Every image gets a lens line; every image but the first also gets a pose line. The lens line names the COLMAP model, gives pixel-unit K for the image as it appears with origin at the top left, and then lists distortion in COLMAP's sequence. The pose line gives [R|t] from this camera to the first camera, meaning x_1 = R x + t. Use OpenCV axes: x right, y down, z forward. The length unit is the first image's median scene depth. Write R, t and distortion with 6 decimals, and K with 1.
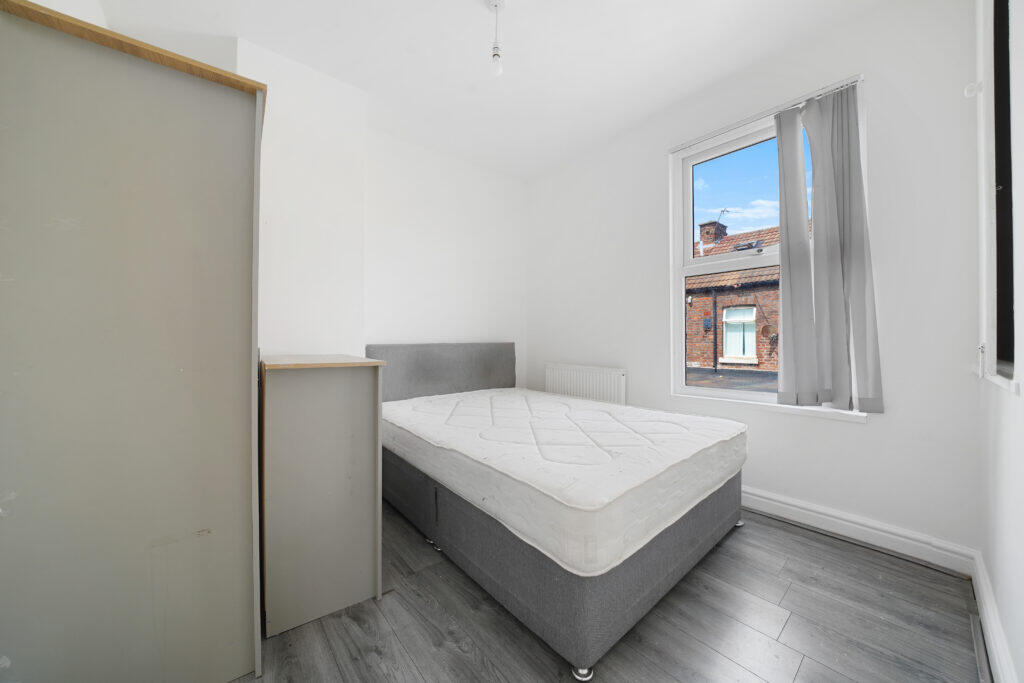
lens RADIAL K [[353.4, 0, 515.9], [0, 353.4, 341.2], [0, 0, 1]] dist [-0.020027, 0.000217]
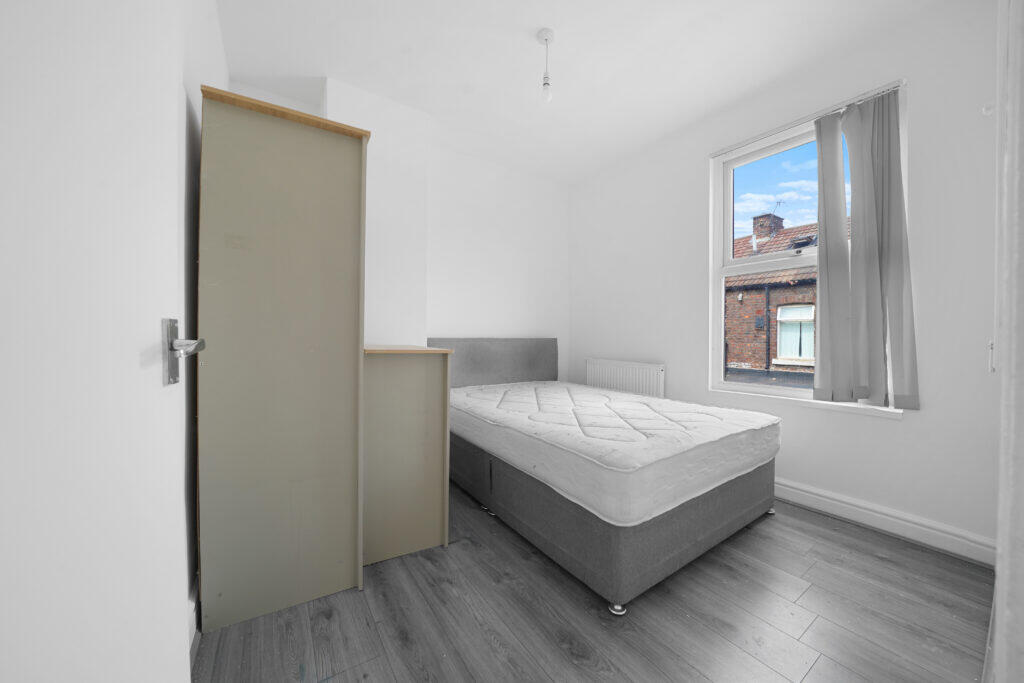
lens RADIAL K [[353.4, 0, 515.6], [0, 353.4, 332.8], [0, 0, 1]] dist [-0.020027, 0.000217]
pose [[0.993664, 0.012983, -0.111639, -0.022155], [-0.014650, 0.999793, -0.014129, 0.010374], [0.111432, 0.015675, 0.993648, -0.157817]]
